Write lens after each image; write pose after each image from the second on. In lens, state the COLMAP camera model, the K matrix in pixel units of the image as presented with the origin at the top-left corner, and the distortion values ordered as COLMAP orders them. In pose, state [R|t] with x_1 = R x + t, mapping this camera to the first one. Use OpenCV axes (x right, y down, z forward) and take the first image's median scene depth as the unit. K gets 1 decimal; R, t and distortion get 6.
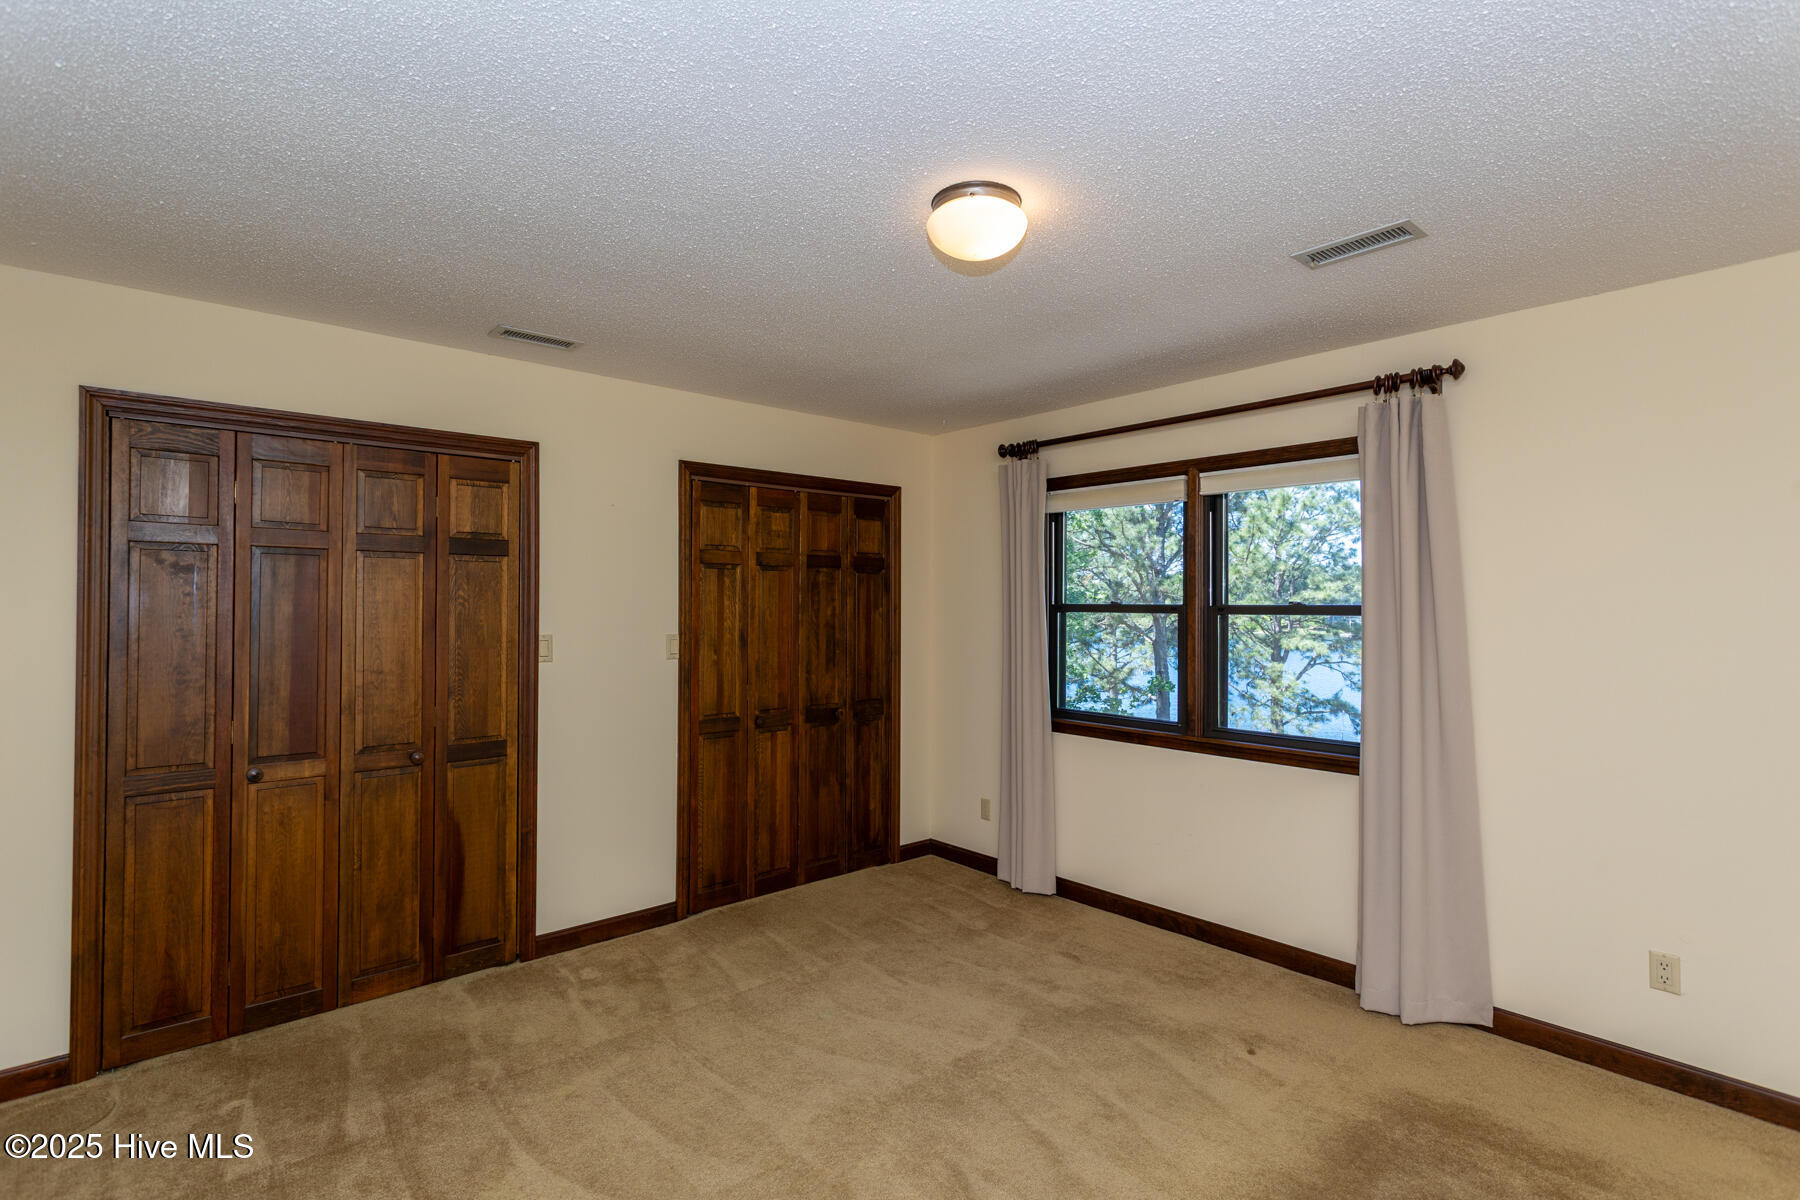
lens RADIAL K [[860.9, 0, 912.5], [0, 860.9, 580.8], [0, 0, 1]] dist [-0.002474, -0.000401]
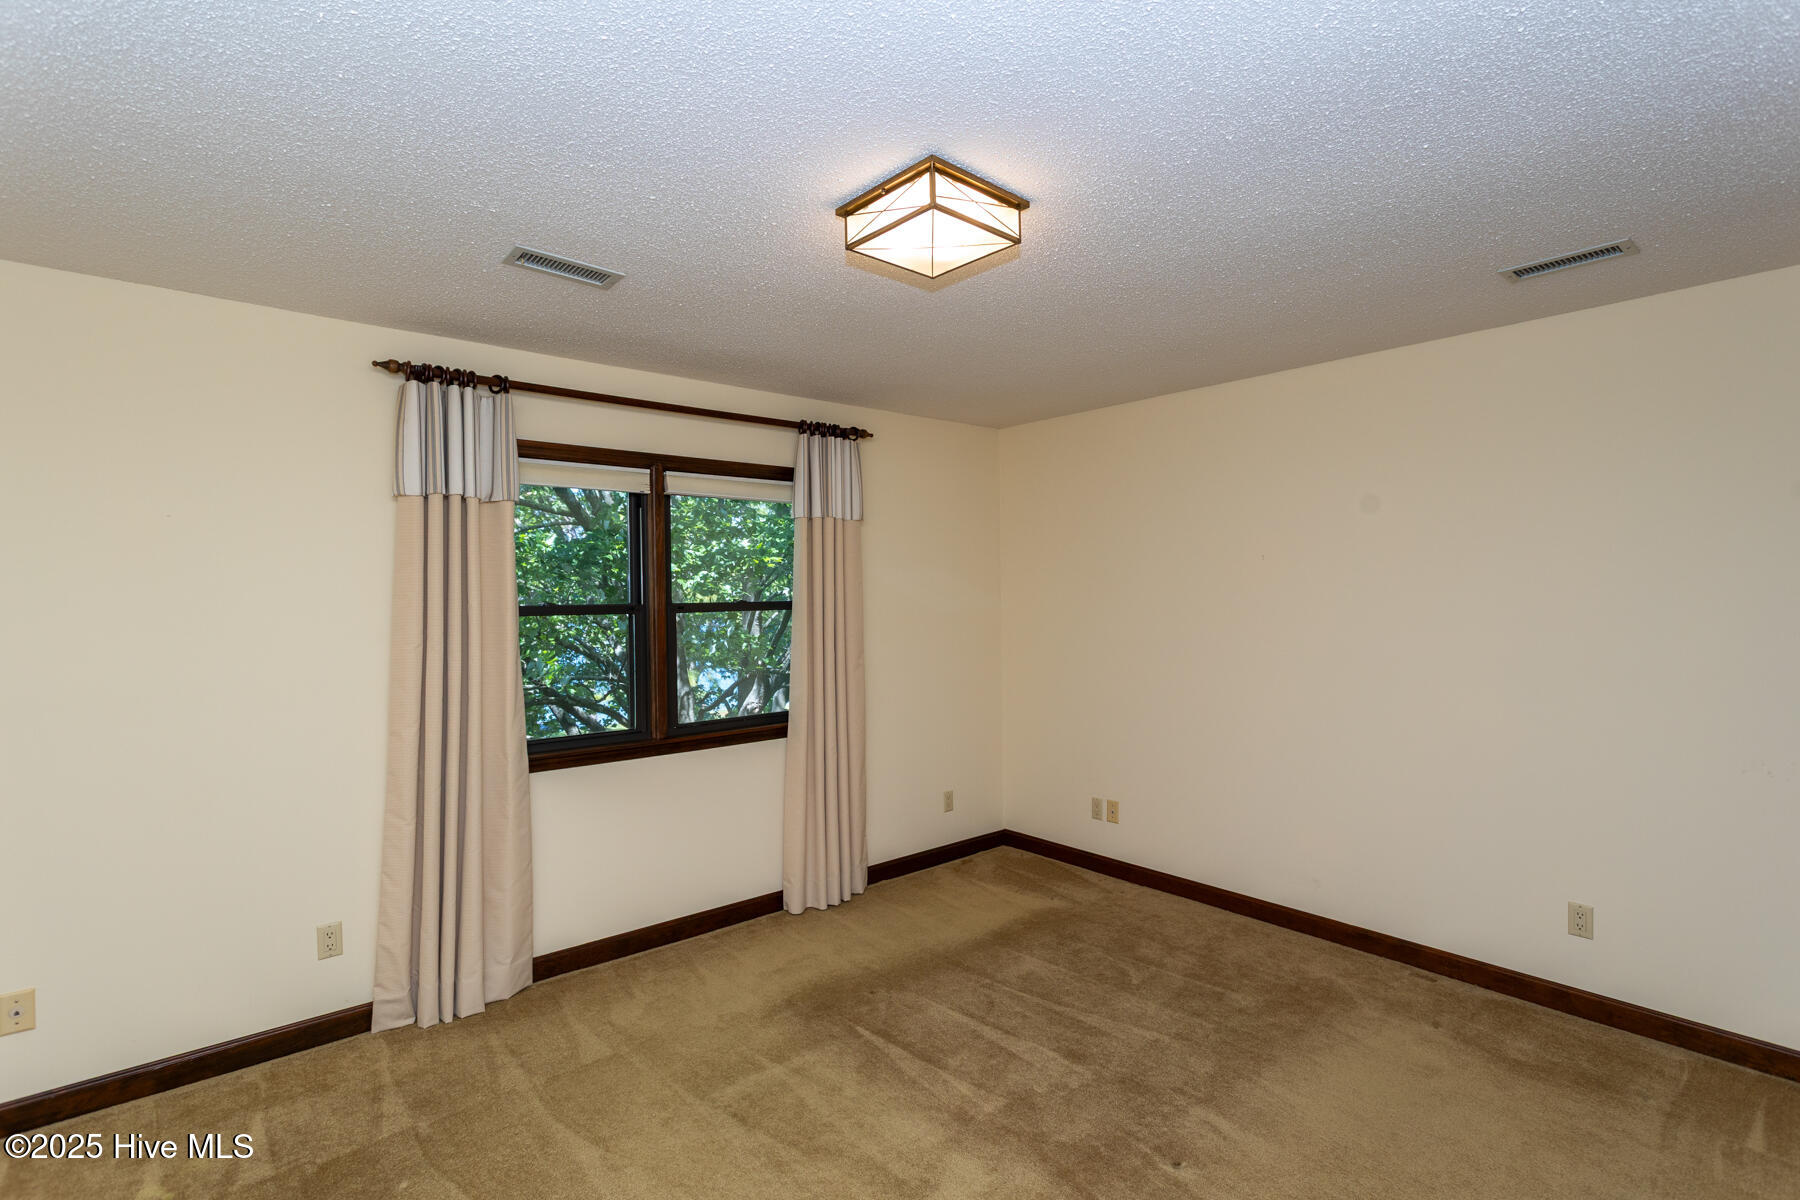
lens RADIAL K [[868.2, 0, 900.1], [0, 868.2, 606.6], [0, 0, 1]] dist [0.001714, -0.000295]
pose [[0.042597, -0.017782, 0.998934, -0.604177], [-0.008381, 0.999800, 0.018155, 0.010669], [-0.999057, -0.009146, 0.042439, 0.651535]]
